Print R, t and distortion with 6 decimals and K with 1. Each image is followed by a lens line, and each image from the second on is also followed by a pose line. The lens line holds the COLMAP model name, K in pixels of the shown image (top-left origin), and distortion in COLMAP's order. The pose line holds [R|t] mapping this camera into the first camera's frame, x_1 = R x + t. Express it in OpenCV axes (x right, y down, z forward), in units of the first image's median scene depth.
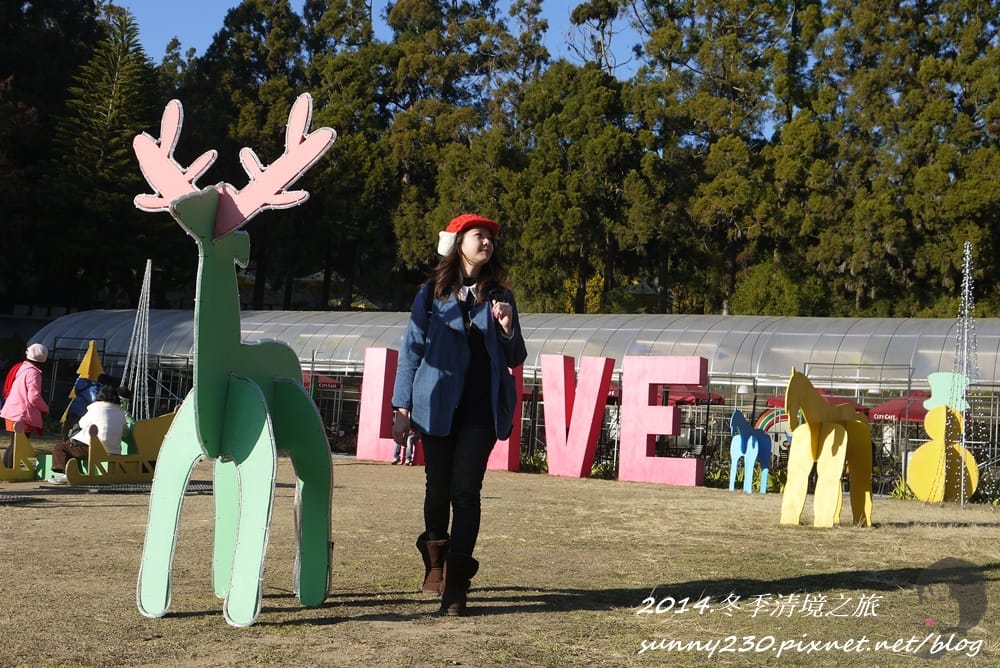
lens RADIAL K [[1350.7, 0, 500.0], [0, 1350.7, 334.0], [0, 0, 1]] dist [-0.019960, 0.020484]
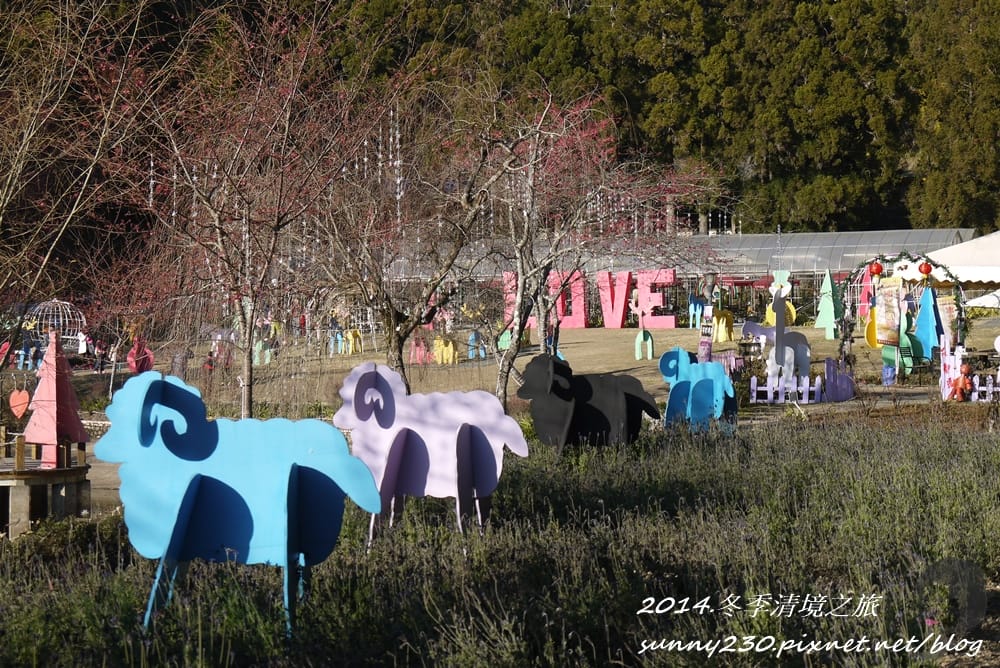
lens RADIAL K [[2026.0, 0, 500.0], [0, 2026.0, 334.0], [0, 0, 1]] dist [0.221815, 0.049153]
pose [[0.991873, -0.086770, 0.093055, -0.241918], [0.074706, 0.989200, 0.126102, -0.171250], [-0.102992, -0.118126, 0.987643, -1.214768]]
